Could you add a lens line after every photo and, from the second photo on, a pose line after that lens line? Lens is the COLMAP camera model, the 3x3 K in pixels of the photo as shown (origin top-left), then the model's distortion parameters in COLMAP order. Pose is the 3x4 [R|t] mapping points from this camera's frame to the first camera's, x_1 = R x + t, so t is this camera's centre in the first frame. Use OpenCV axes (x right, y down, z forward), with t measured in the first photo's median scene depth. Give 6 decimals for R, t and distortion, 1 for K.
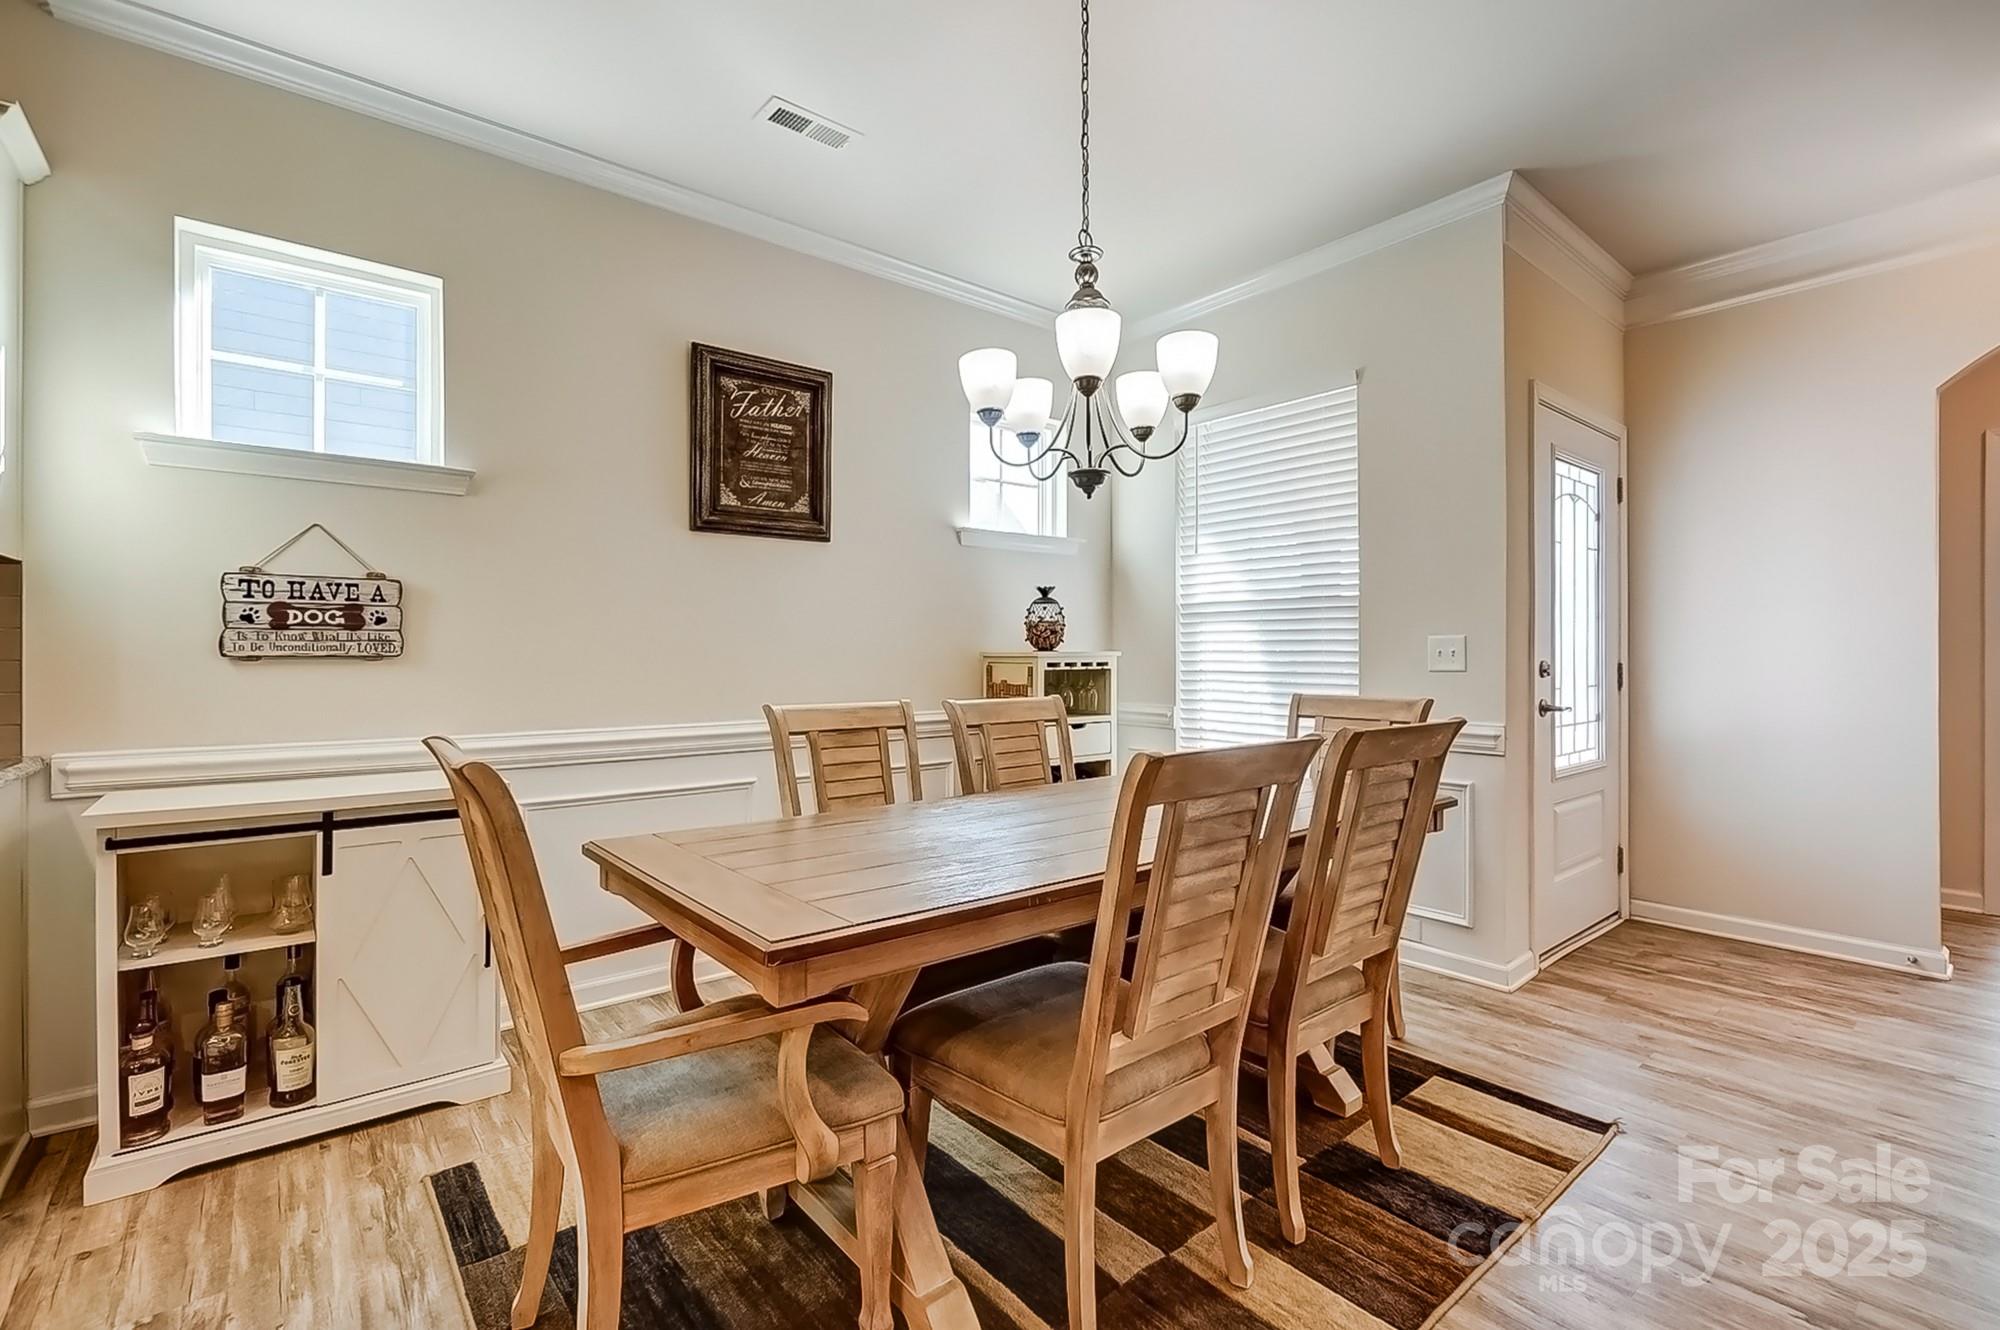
lens RADIAL K [[883.5, 0, 997.6], [0, 883.5, 654.2], [0, 0, 1]] dist [0.001172, -0.000251]
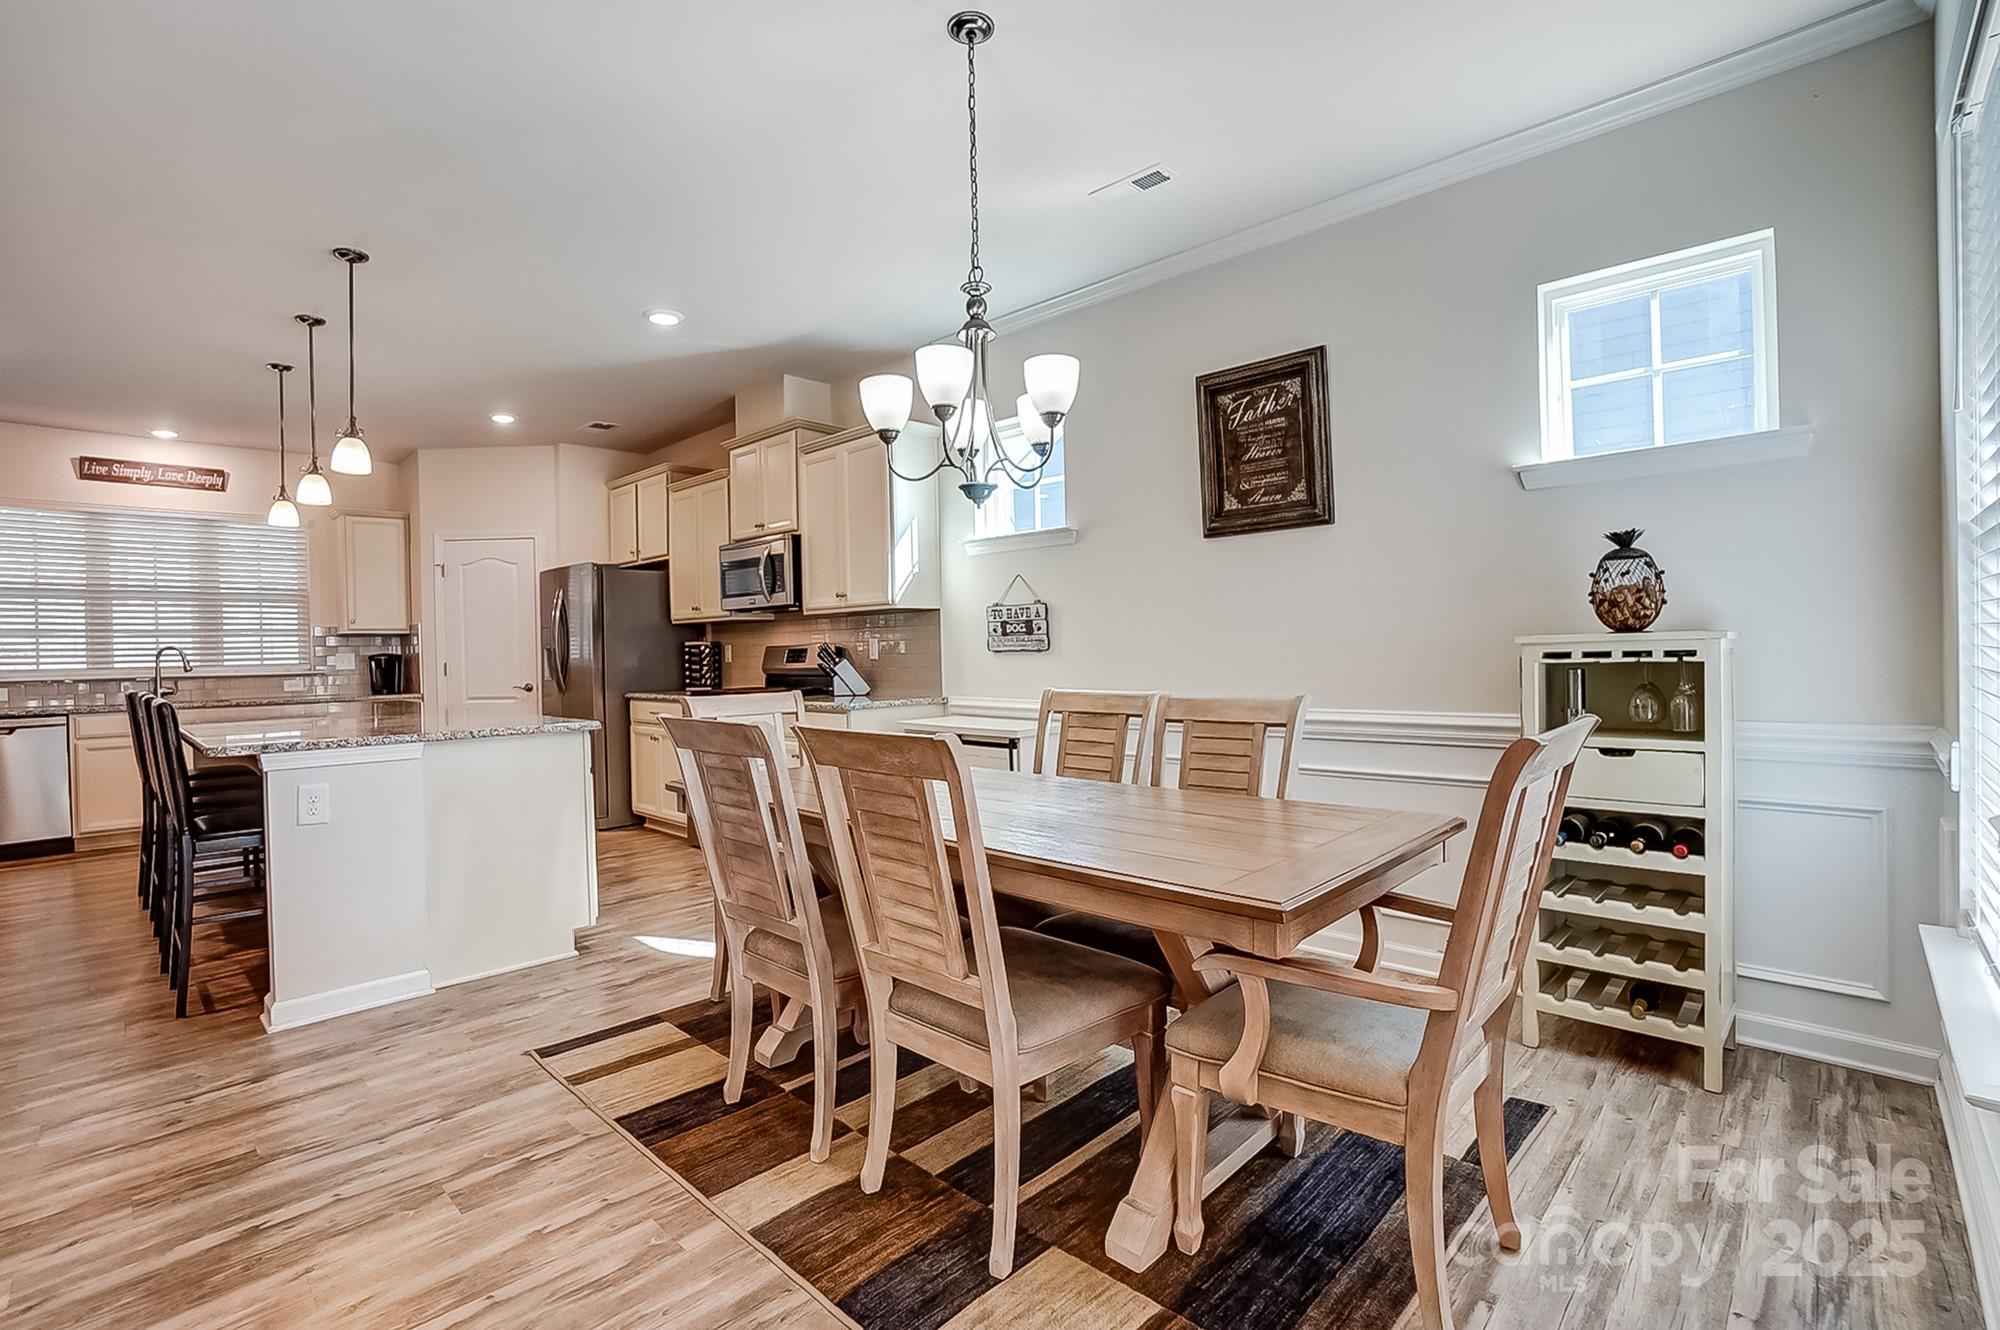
lens RADIAL K [[880.4, 0, 1017.8], [0, 880.4, 656.7], [0, 0, 1]] dist [-0.044881, 0.000218]
pose [[0.133057, 0.004782, -0.991097, 0.723797], [0.017831, 0.999815, 0.007218, 0.001714], [0.990948, -0.018633, 0.132947, 0.573976]]
